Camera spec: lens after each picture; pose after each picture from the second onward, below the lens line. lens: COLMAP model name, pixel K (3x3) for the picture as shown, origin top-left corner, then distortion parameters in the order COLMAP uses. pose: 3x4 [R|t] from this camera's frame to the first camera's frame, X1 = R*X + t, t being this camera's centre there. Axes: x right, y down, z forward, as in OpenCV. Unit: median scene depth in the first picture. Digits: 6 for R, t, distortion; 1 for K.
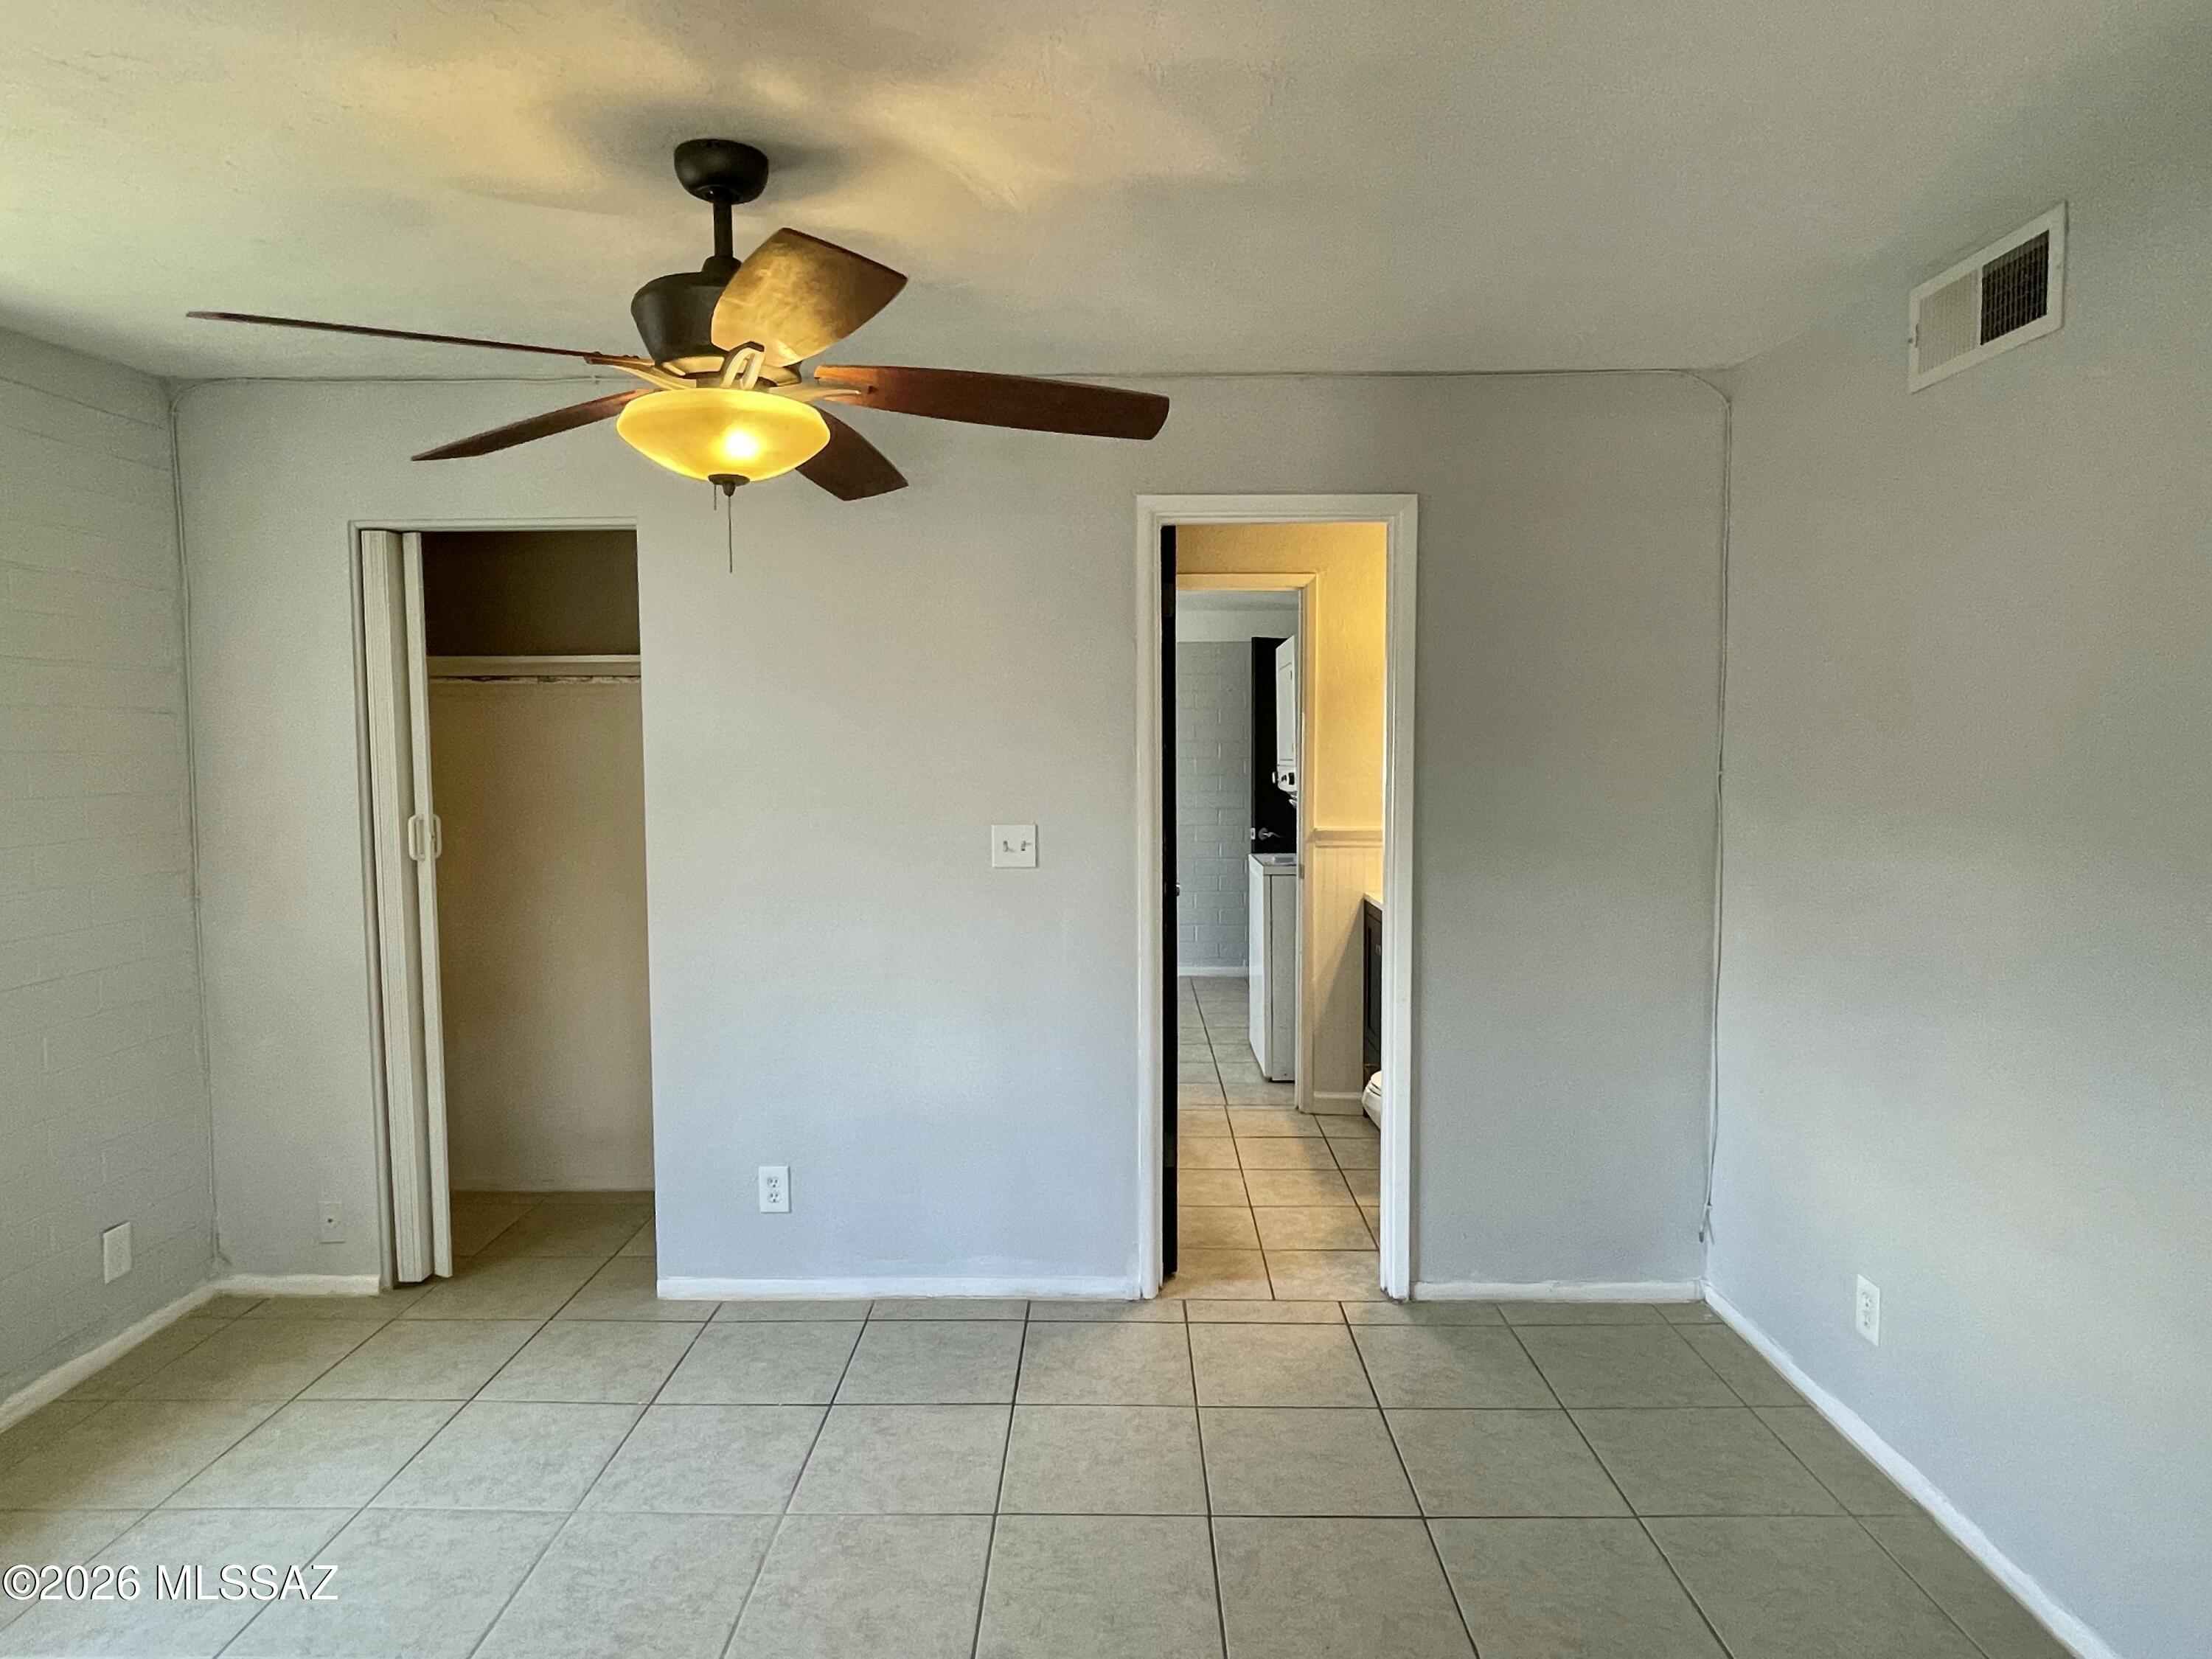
lens RADIAL K [[1299.7, 0, 1089.9], [0, 1299.7, 808.7], [0, 0, 1]] dist [0.013760, 0.004326]
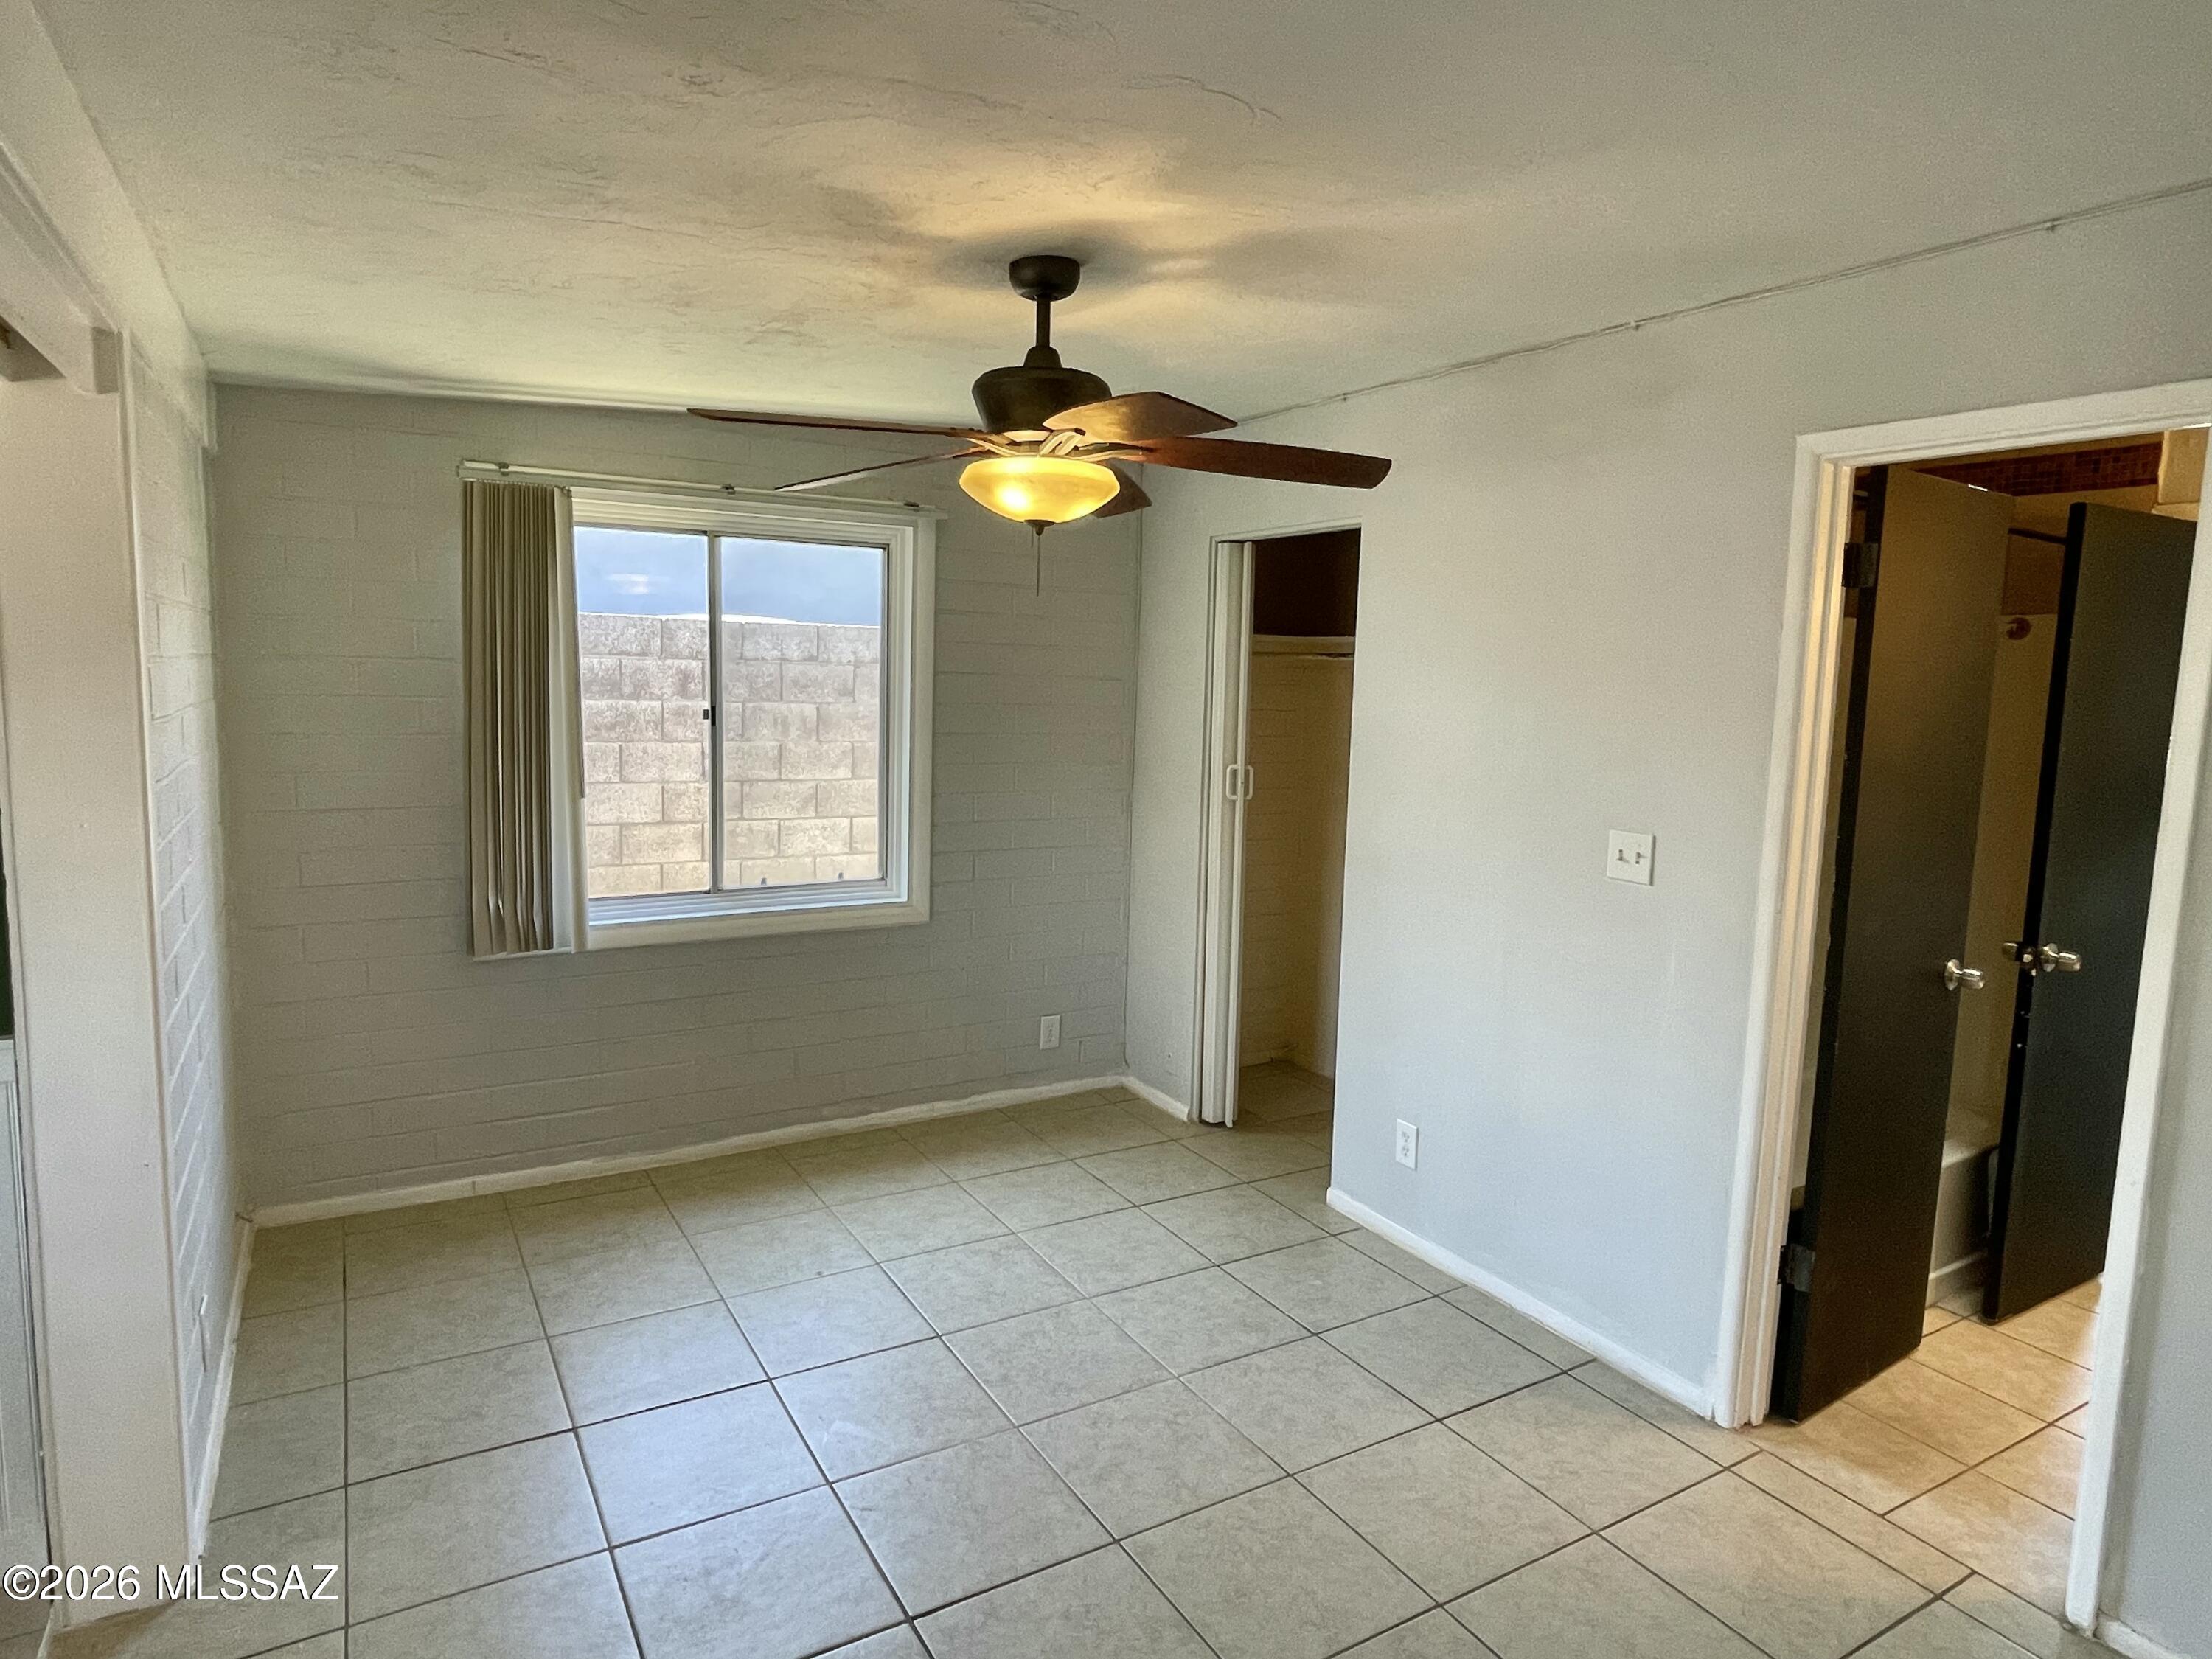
lens RADIAL K [[1299.7, 0, 1089.9], [0, 1299.7, 808.7], [0, 0, 1]] dist [0.013760, 0.004326]
pose [[0.524911, 0.115712, -0.843255, 0.488900], [-0.077310, 0.993103, 0.088150, -0.052761], [0.847639, 0.018921, 0.530236, 0.217441]]
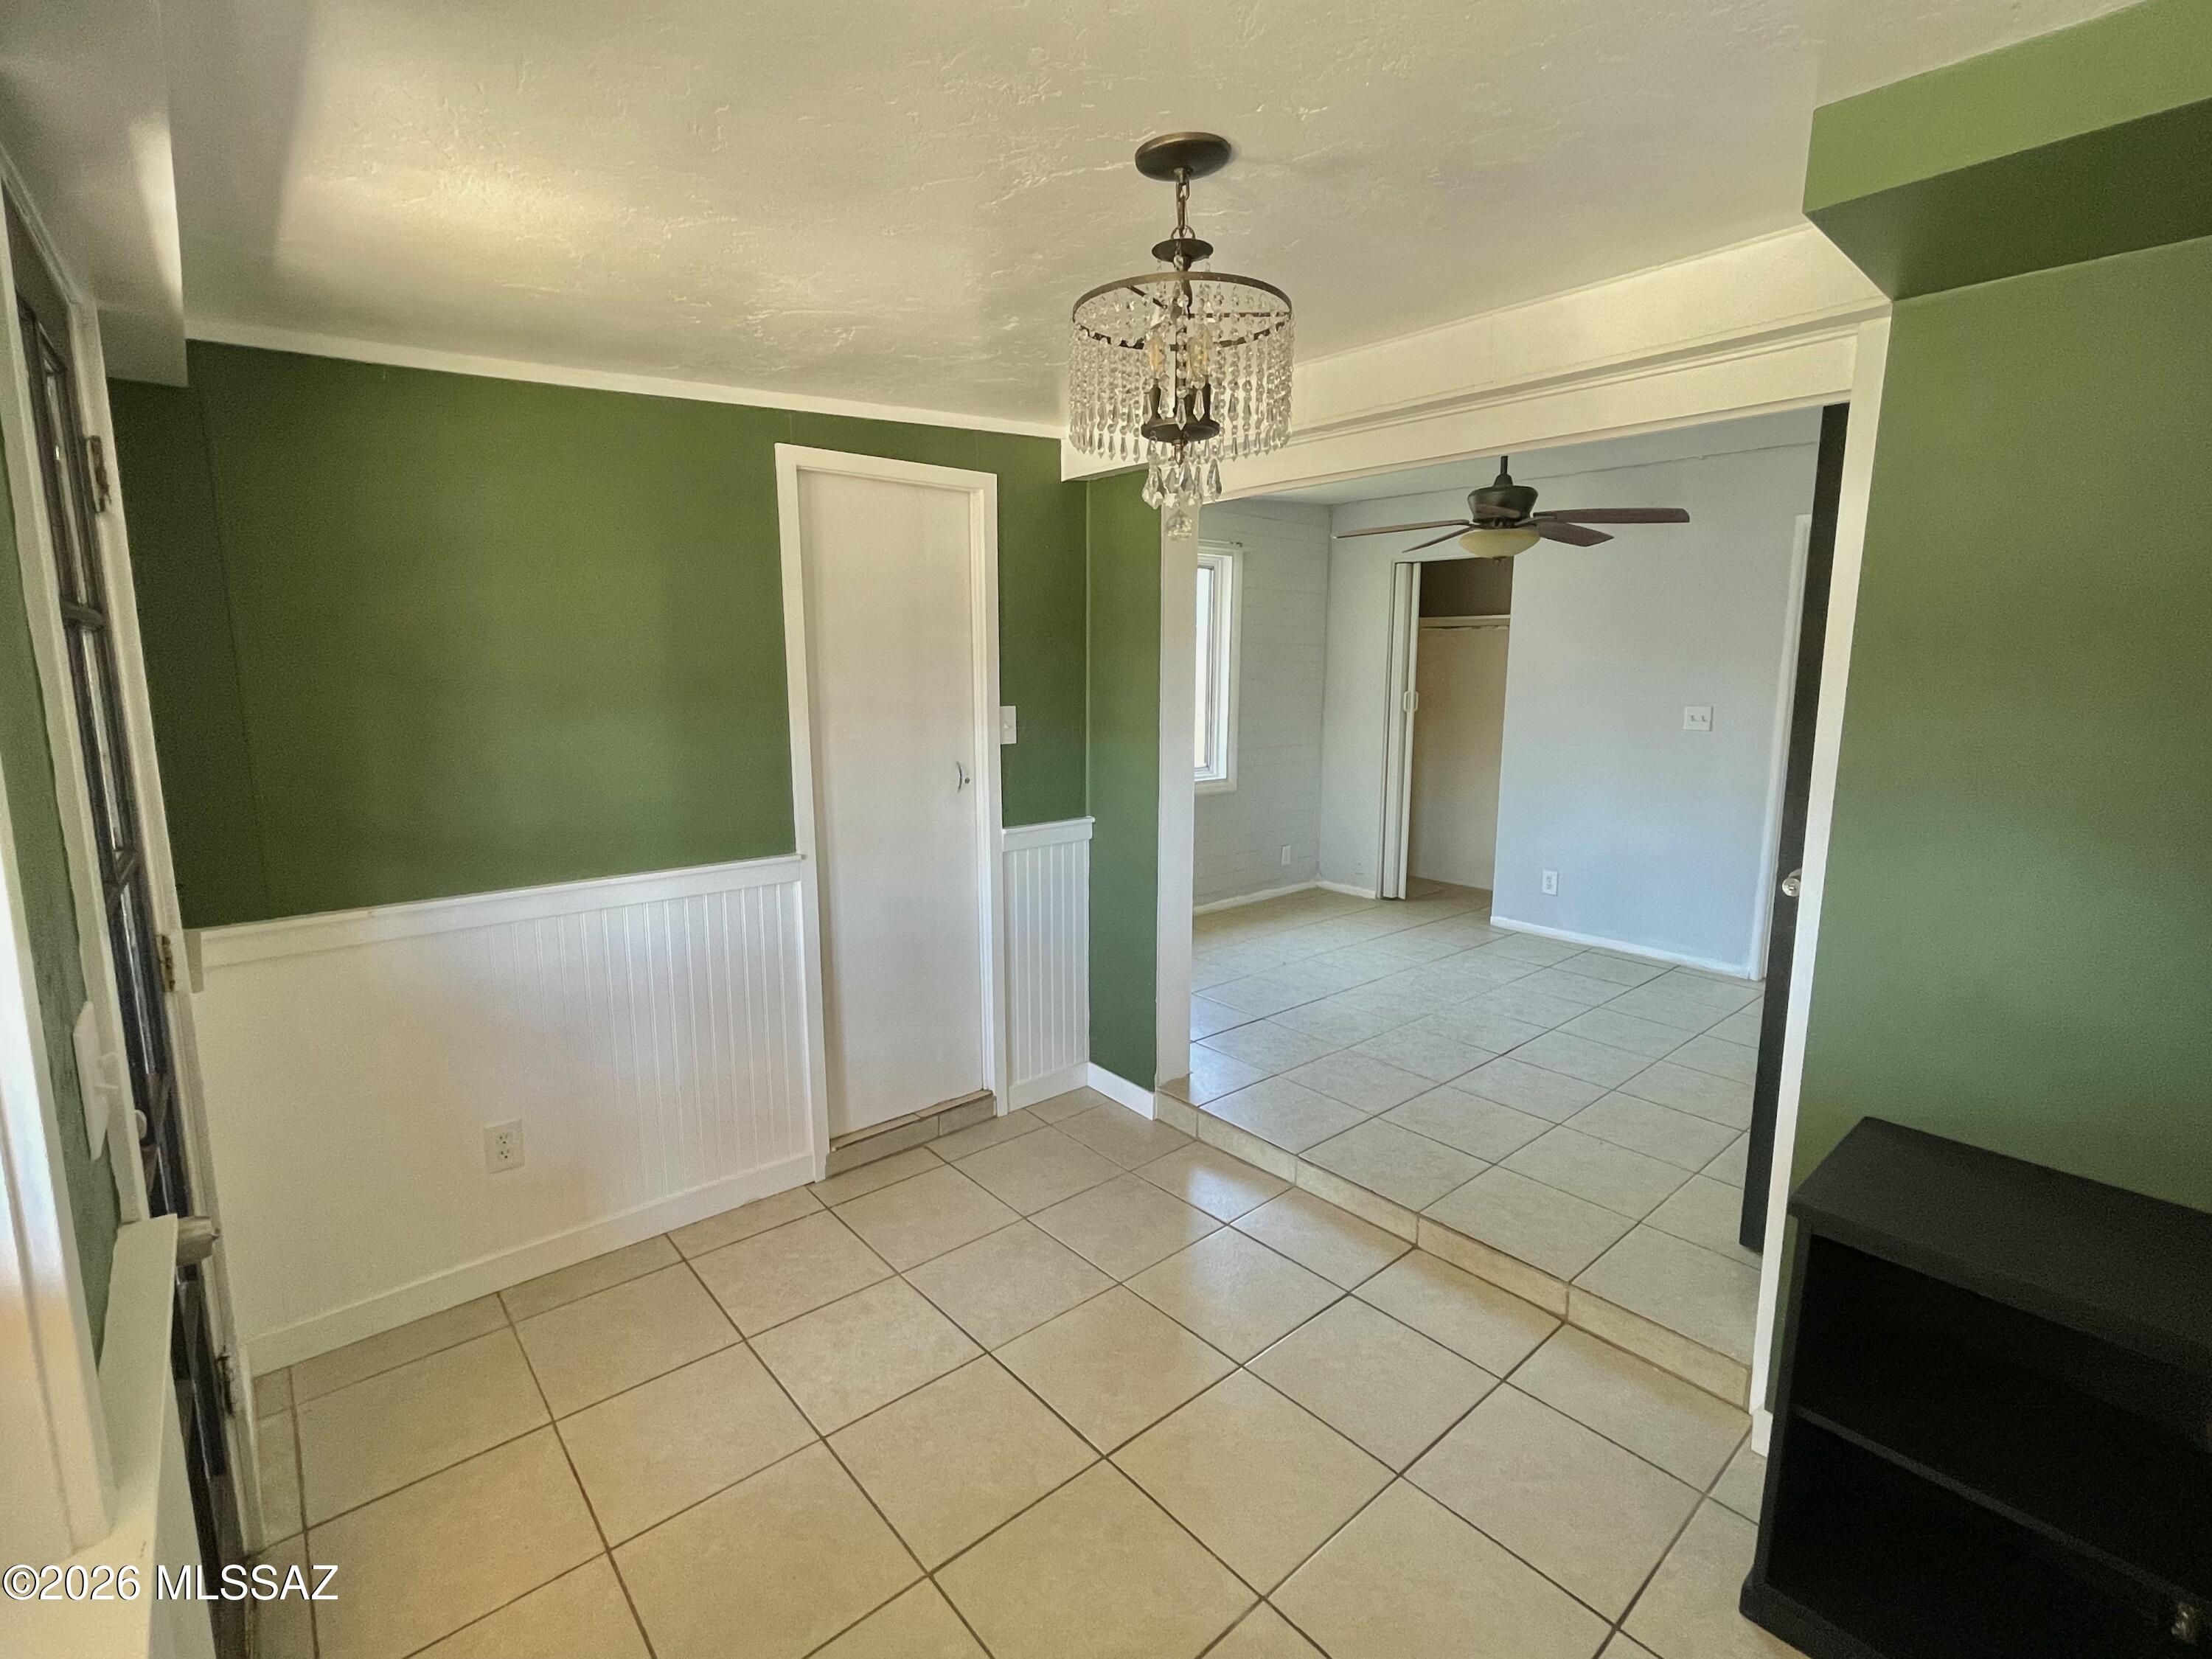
lens RADIAL K [[1035.2, 0, 1071.0], [0, 1035.2, 816.2], [0, 0, 1]] dist [0.000159, -0.000114]
pose [[0.663343, 0.123444, -0.738064, 0.441713], [-0.050523, 0.991437, 0.120413, 0.033599], [0.746608, -0.042586, 0.663900, -0.623126]]
